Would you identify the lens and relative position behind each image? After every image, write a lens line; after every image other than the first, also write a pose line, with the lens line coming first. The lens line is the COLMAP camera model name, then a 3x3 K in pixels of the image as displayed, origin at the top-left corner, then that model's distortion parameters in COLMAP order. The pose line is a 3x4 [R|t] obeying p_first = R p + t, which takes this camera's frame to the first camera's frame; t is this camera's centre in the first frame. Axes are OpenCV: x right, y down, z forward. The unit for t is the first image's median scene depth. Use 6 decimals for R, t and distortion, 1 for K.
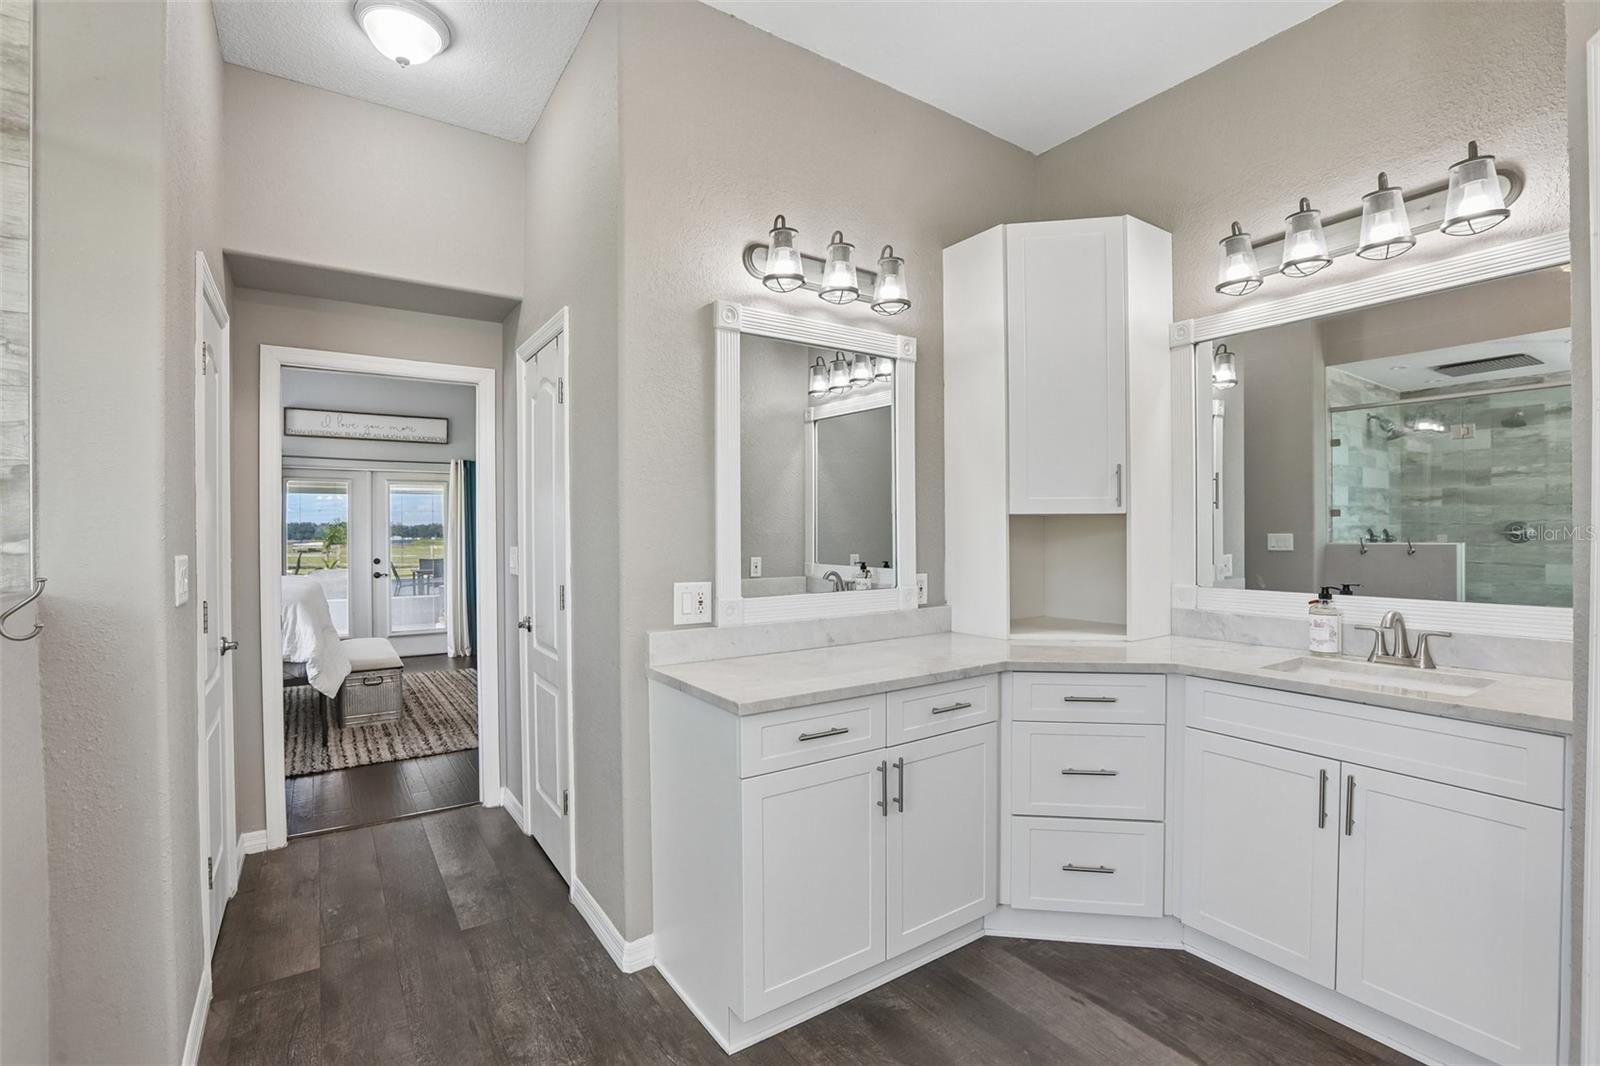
lens RADIAL K [[732.5, 0, 799.2], [0, 732.5, 534.7], [0, 0, 1]] dist [-0.062007, 0.029802]
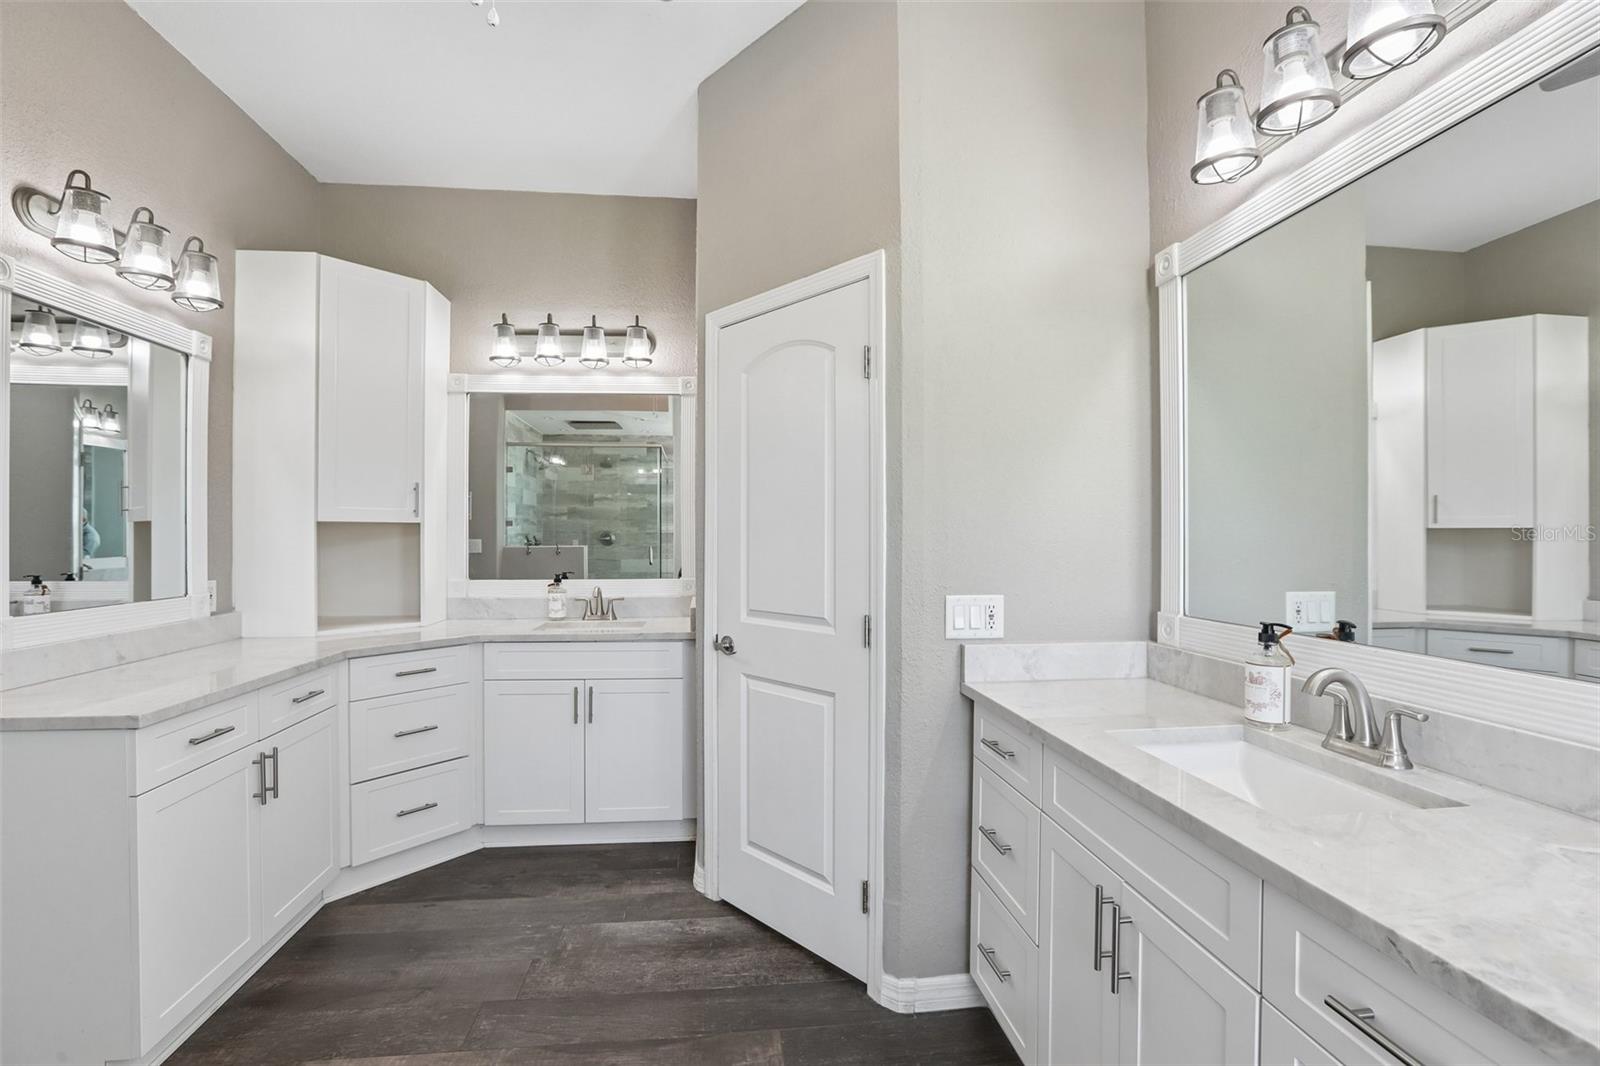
lens RADIAL K [[732.5, 0, 799.2], [0, 732.5, 534.7], [0, 0, 1]] dist [-0.062007, 0.029802]
pose [[0.455517, 0.005298, 0.890211, -0.354759], [0.002395, 0.999971, -0.007176, 0.001555], [-0.890224, 0.005401, 0.455491, -0.135558]]
